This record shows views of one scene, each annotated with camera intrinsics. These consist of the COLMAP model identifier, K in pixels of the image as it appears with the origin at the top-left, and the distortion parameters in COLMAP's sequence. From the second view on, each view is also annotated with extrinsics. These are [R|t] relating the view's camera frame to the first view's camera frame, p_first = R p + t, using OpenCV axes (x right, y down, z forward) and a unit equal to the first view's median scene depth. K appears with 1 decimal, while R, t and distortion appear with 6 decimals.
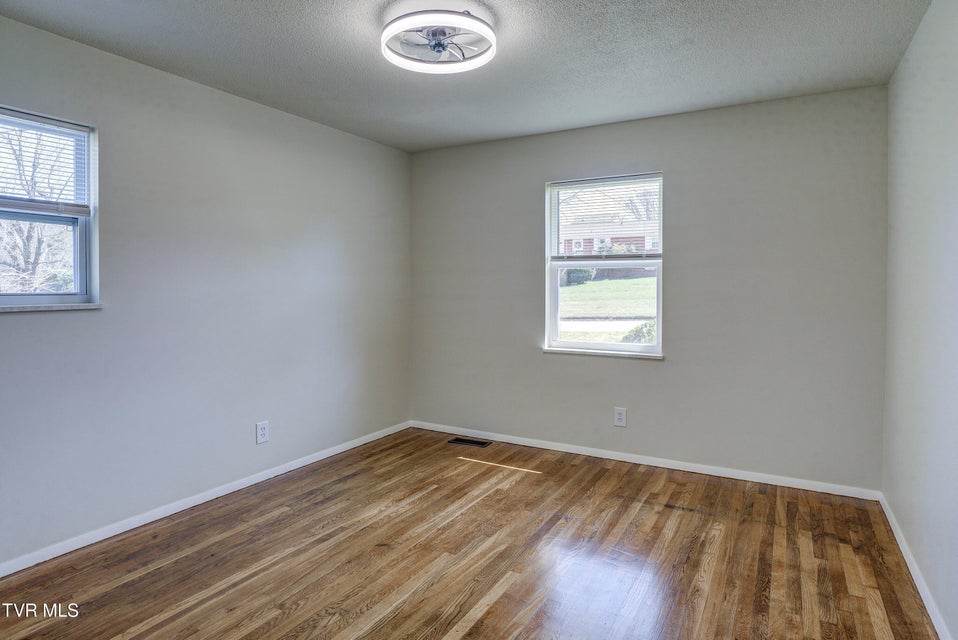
lens RADIAL K [[542.0, 0, 479.6], [0, 542.0, 298.1], [0, 0, 1]] dist [-0.005133, -0.000098]
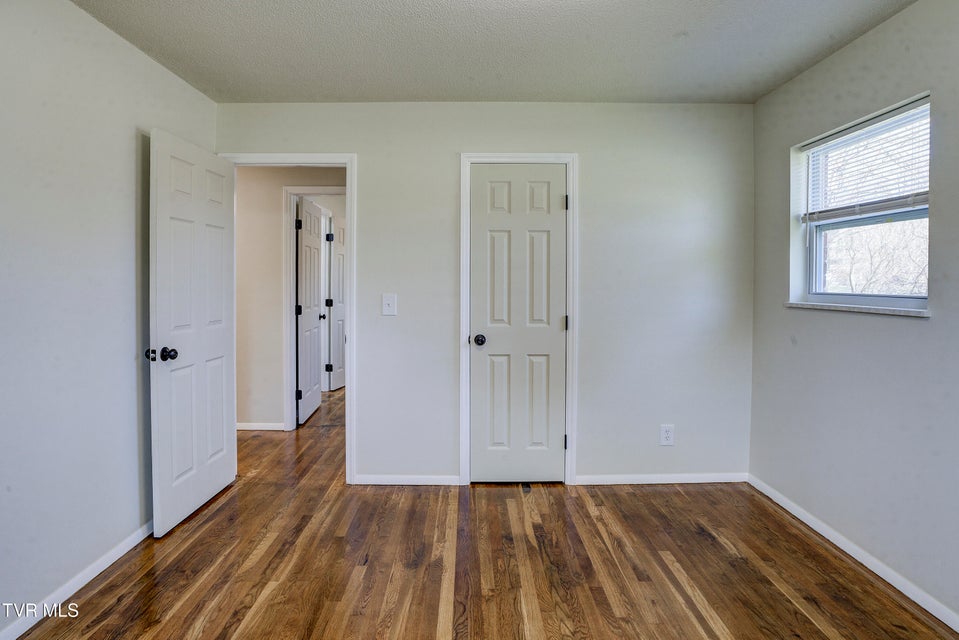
lens RADIAL K [[549.8, 0, 478.8], [0, 549.8, 292.2], [0, 0, 1]] dist [-0.000124, 0.000161]
pose [[-0.870549, 0.007140, -0.492031, 0.319863], [-0.011963, 0.999292, 0.035666, -0.043454], [0.491937, 0.036936, -0.869847, 1.608819]]
